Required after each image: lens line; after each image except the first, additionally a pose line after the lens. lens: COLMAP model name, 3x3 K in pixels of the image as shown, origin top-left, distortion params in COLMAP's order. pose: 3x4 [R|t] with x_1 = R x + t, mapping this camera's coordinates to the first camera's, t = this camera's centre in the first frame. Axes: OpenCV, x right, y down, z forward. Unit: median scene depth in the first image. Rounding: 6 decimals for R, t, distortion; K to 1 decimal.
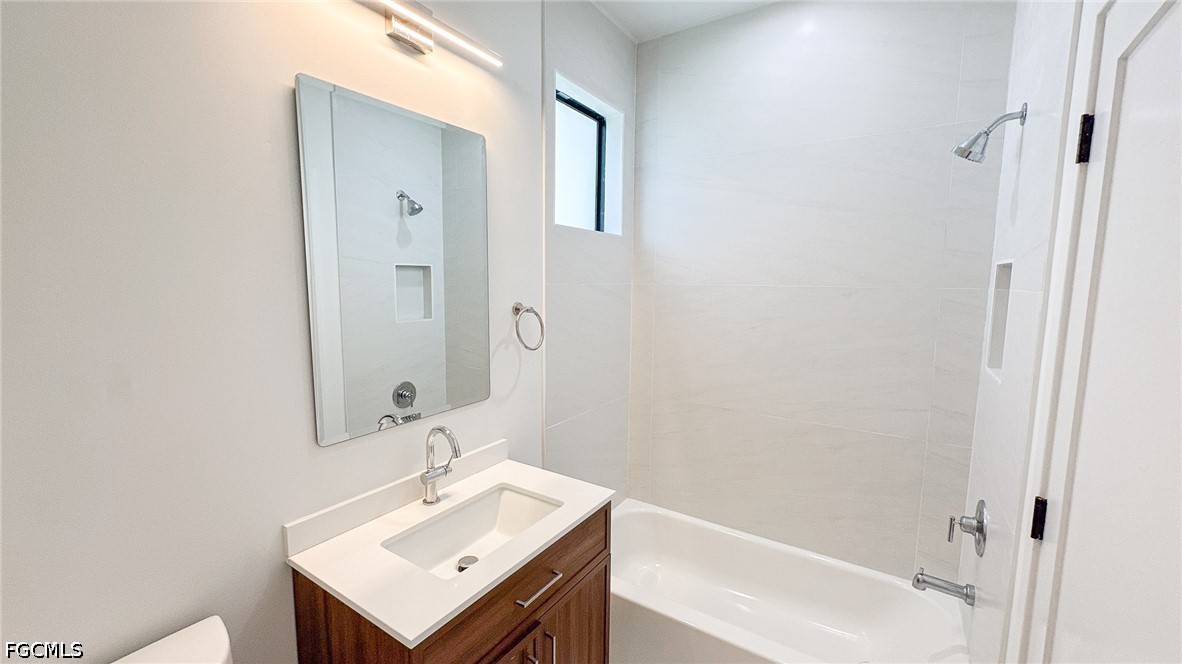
lens RADIAL K [[473.9, 0, 590.5], [0, 473.9, 333.8], [0, 0, 1]] dist [-0.004418, 0.000433]
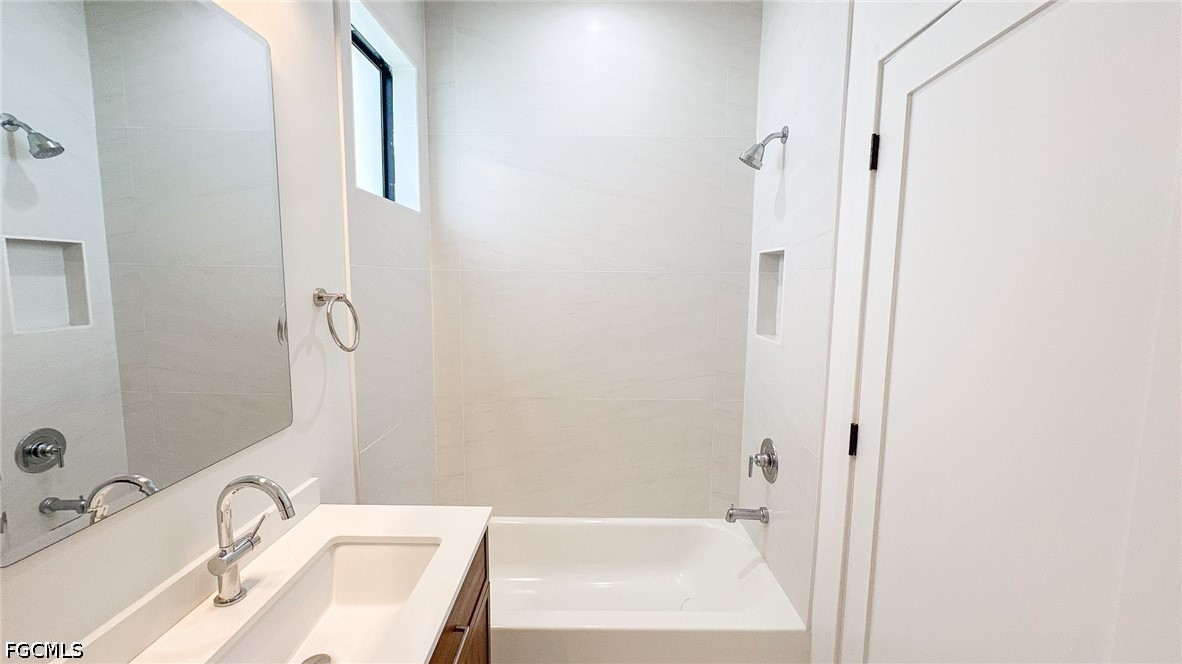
lens RADIAL K [[473.9, 0, 593.1], [0, 473.9, 334.0], [0, 0, 1]] dist [-0.004418, 0.000433]
pose [[0.836729, -0.063666, 0.543903, -0.205525], [0.060746, 0.997880, 0.023356, 0.012938], [-0.544237, 0.013497, 0.838823, 0.163596]]
